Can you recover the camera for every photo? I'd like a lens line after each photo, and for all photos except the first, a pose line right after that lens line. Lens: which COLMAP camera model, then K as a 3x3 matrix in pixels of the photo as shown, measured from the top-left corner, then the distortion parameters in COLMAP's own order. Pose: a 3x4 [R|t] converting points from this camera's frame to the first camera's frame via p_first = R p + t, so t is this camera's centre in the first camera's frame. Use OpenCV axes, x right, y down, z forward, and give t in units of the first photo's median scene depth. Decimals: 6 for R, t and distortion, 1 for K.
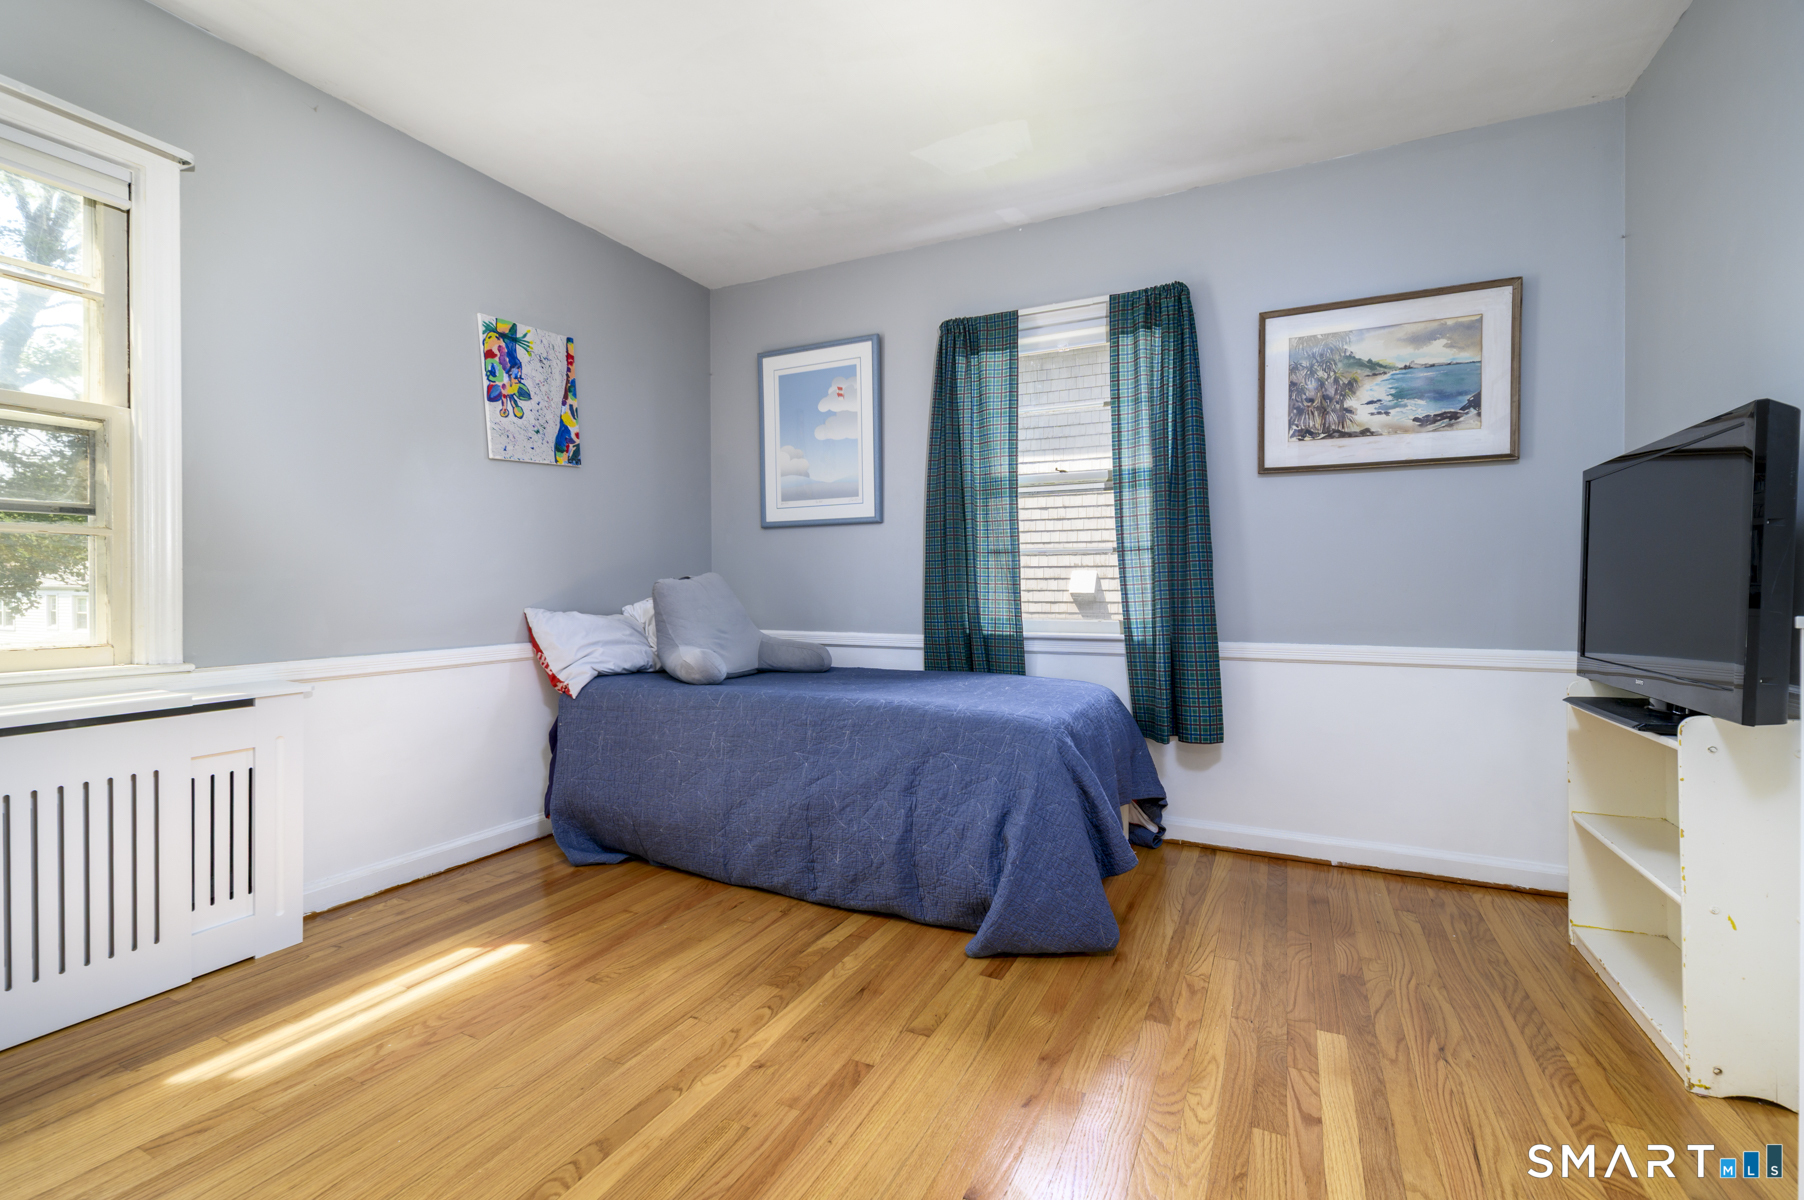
lens RADIAL K [[786.7, 0, 901.4], [0, 786.7, 593.1], [0, 0, 1]] dist [-0.003025, -0.000357]
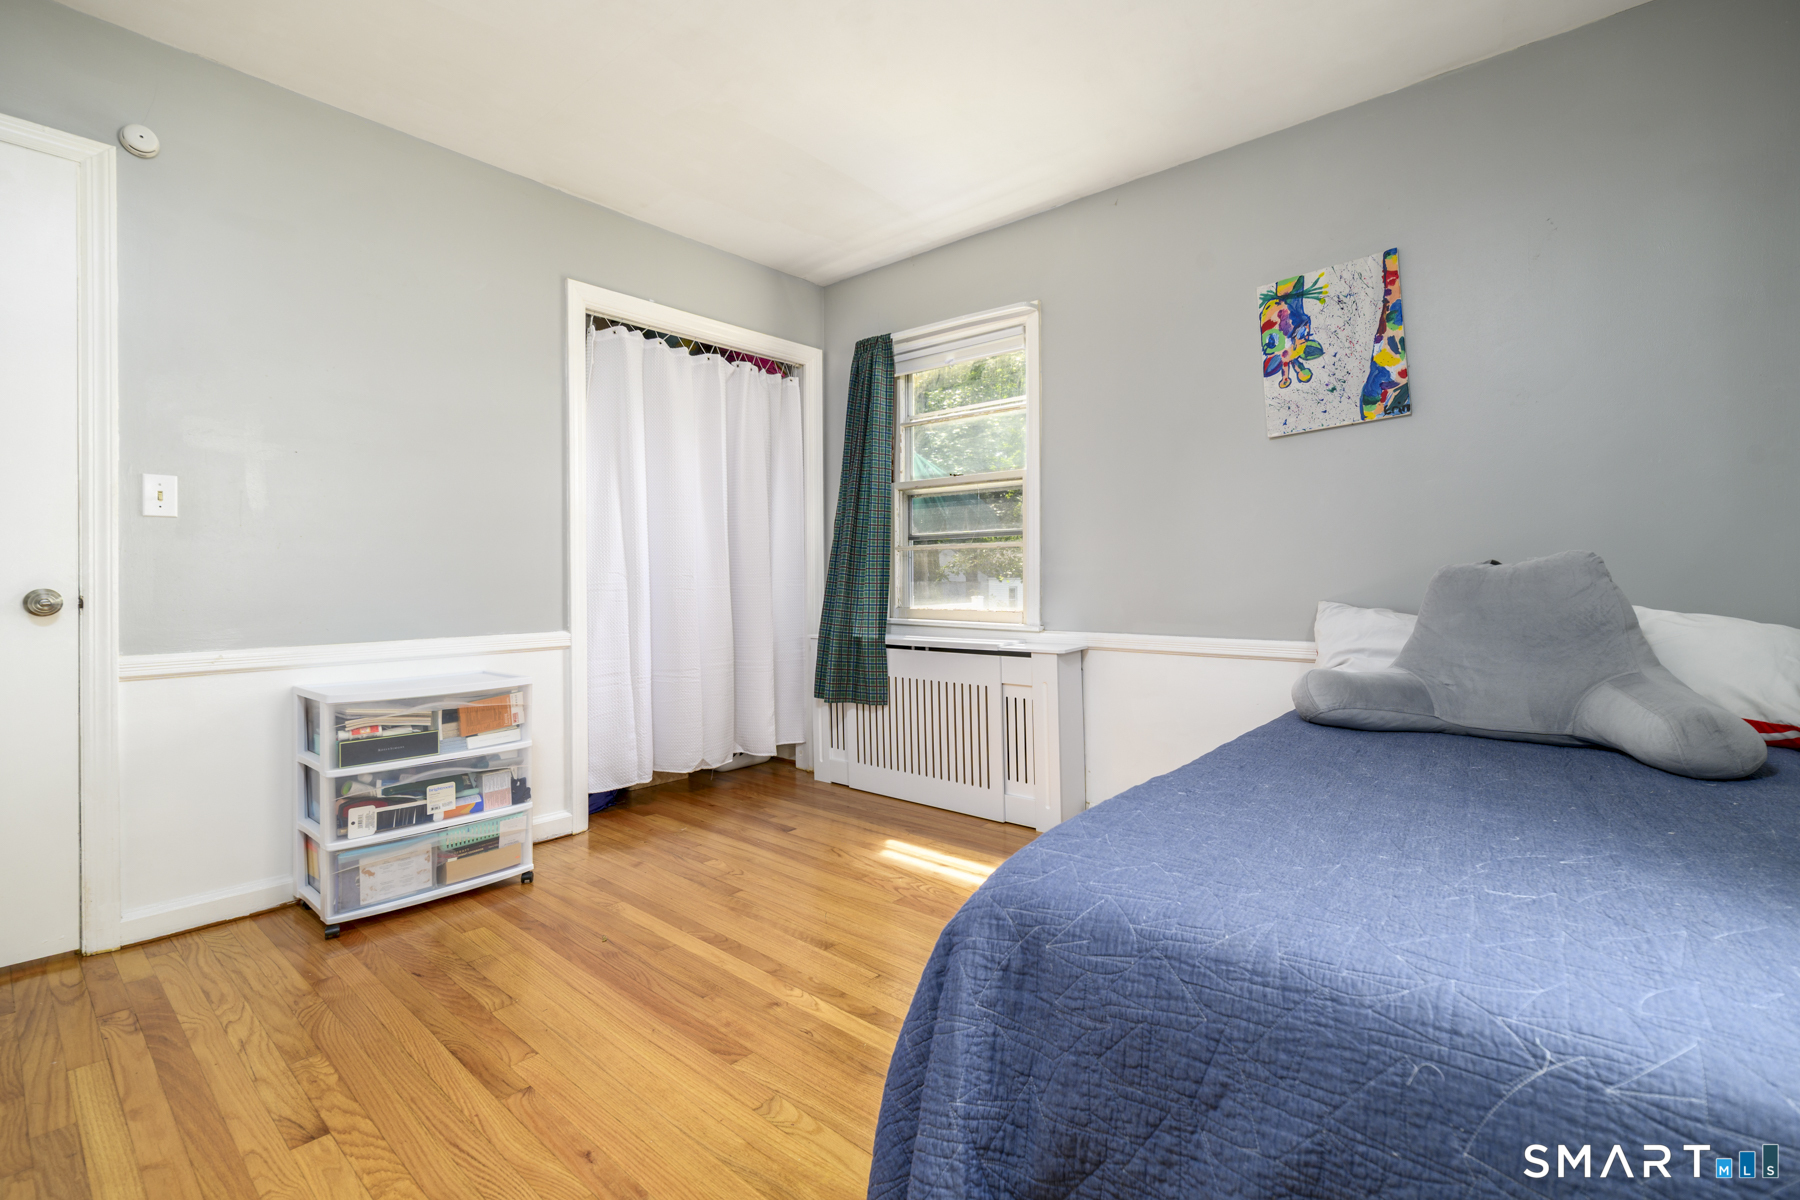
lens RADIAL K [[784.9, 0, 898.7], [0, 784.9, 583.8], [0, 0, 1]] dist [-0.003025, -0.000357]
pose [[-0.242113, 0.006403, -0.970227, 0.463457], [-0.005740, 0.999951, 0.008031, -0.004090], [0.970231, 0.007513, -0.242064, 0.773281]]
